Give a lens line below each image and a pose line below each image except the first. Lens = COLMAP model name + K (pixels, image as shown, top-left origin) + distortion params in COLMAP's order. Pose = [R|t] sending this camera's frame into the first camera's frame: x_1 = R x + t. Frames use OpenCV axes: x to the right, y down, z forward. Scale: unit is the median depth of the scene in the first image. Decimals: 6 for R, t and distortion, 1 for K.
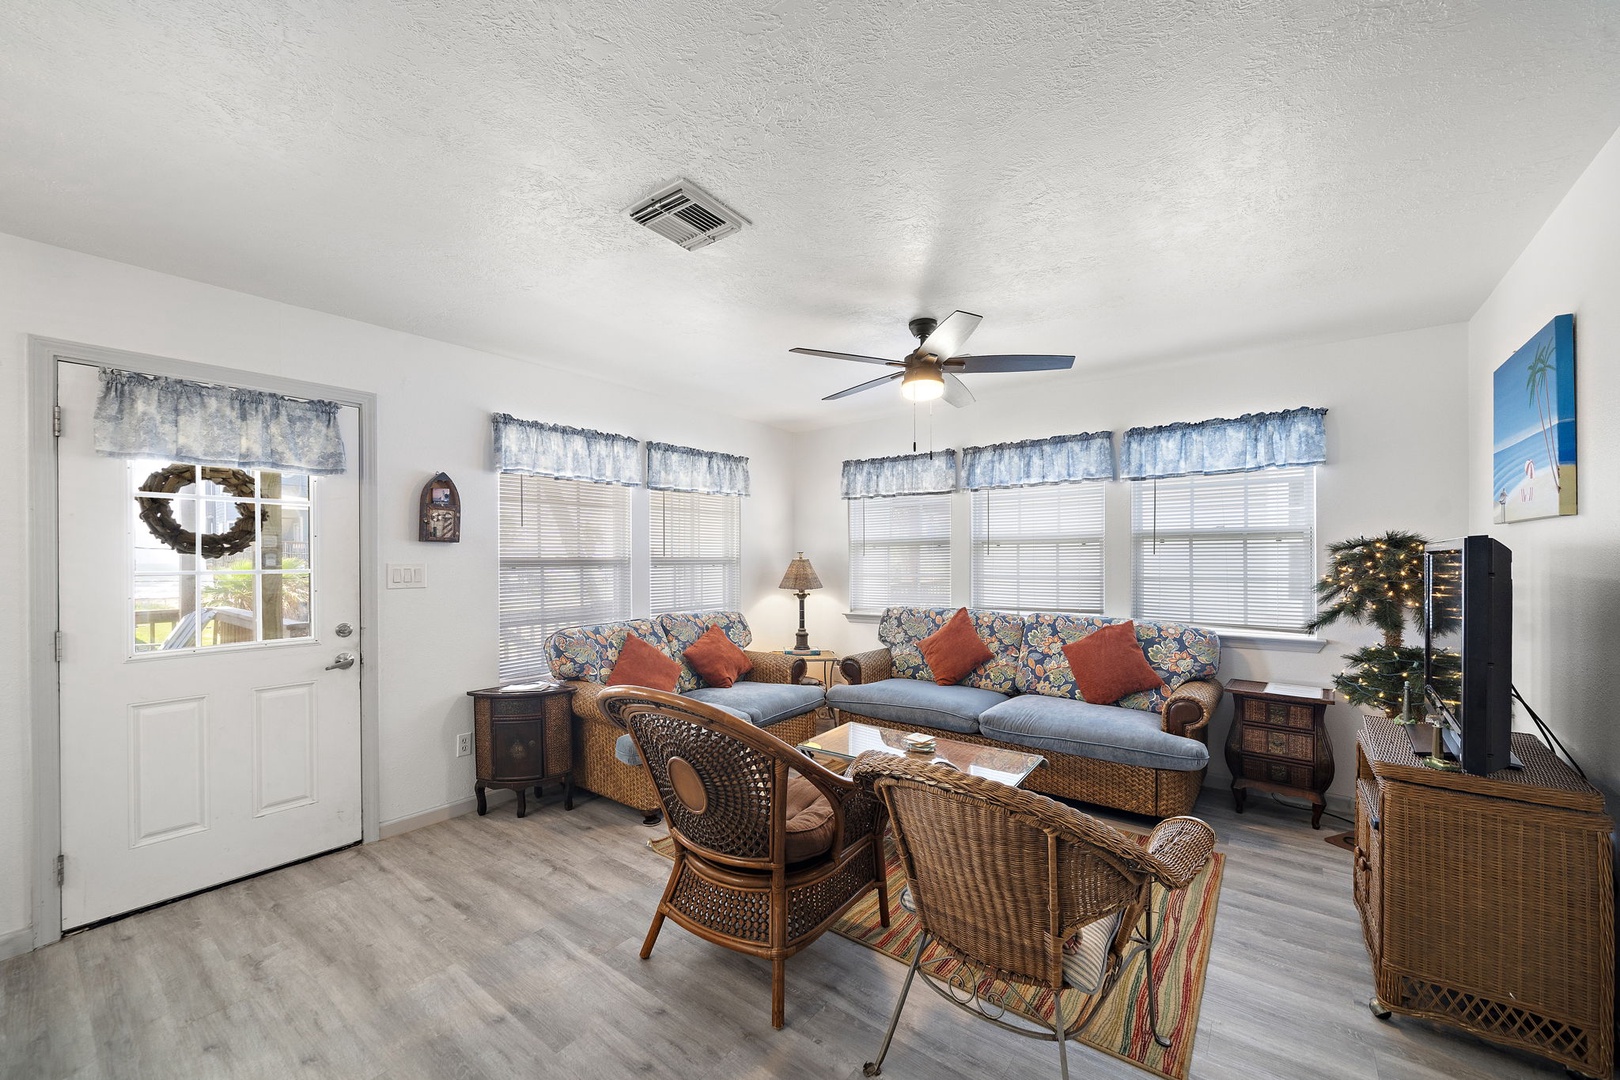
lens RADIAL K [[625.6, 0, 801.0], [0, 625.6, 542.8], [0, 0, 1]] dist [-0.000274, -0.000321]
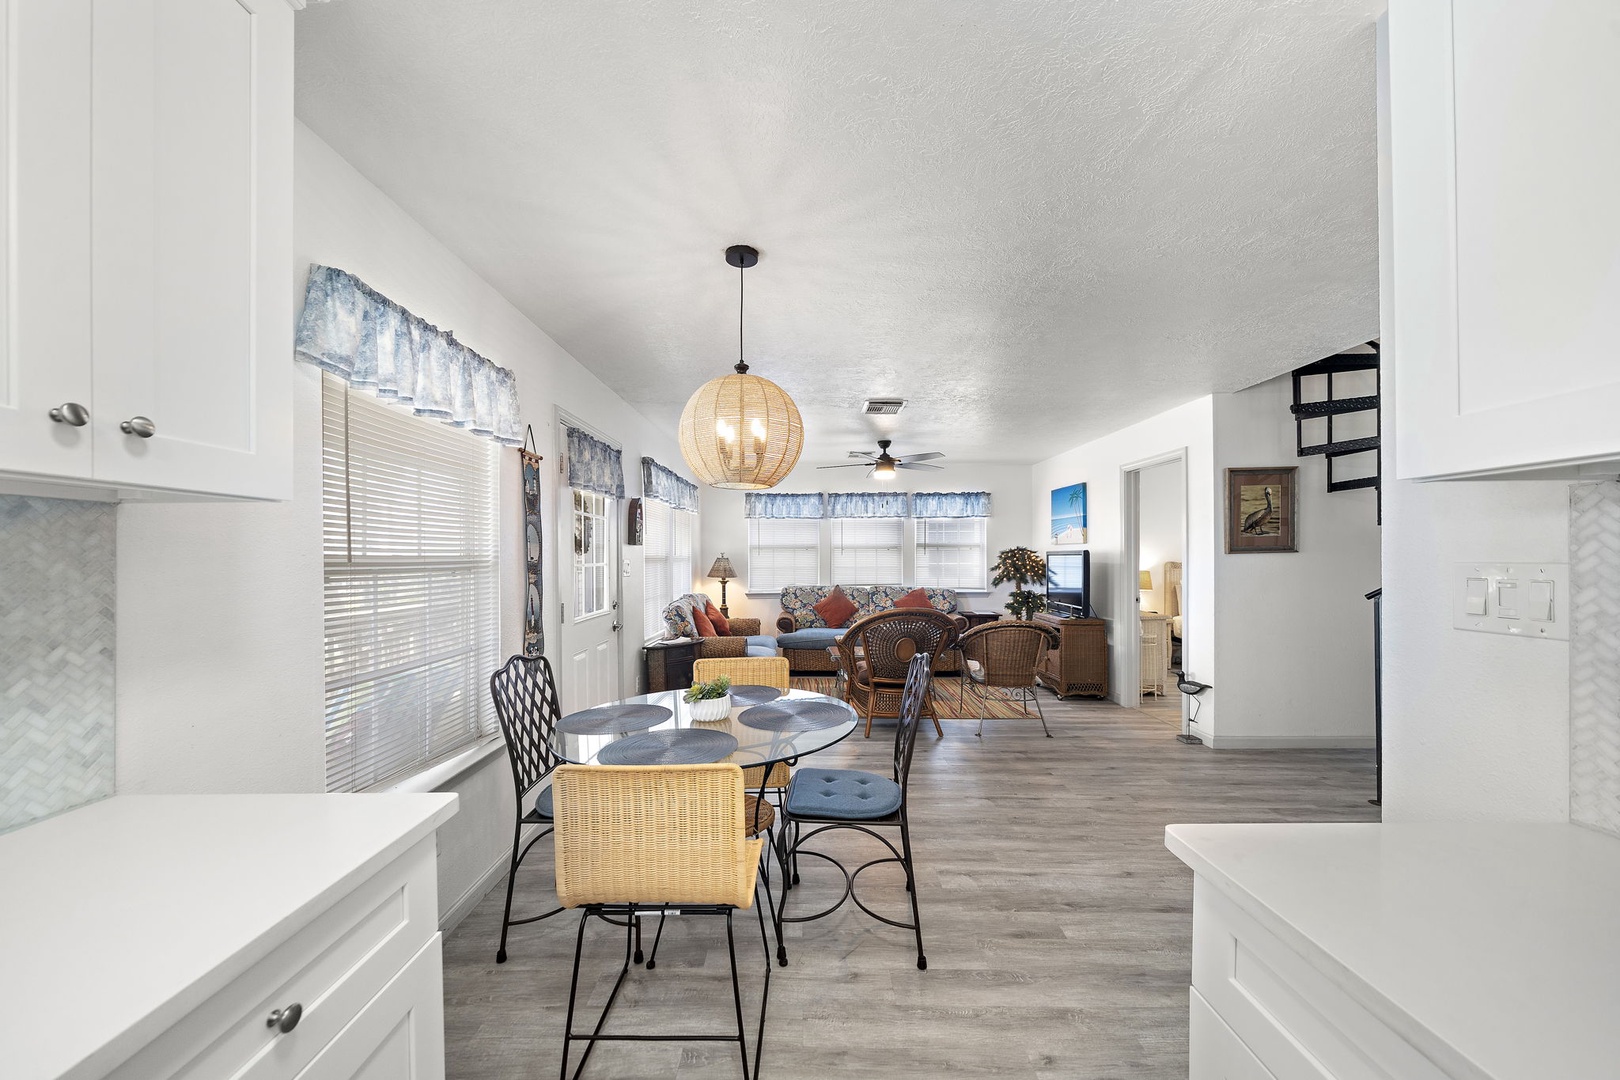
lens RADIAL K [[566.4, 0, 813.9], [0, 566.4, 552.6], [0, 0, 1]] dist [-0.007622, -0.000093]
pose [[0.803022, 0.005697, 0.595923, -0.811028], [-0.013399, 0.999874, 0.008497, -0.000412], [-0.595799, -0.014808, 0.802997, -0.264736]]
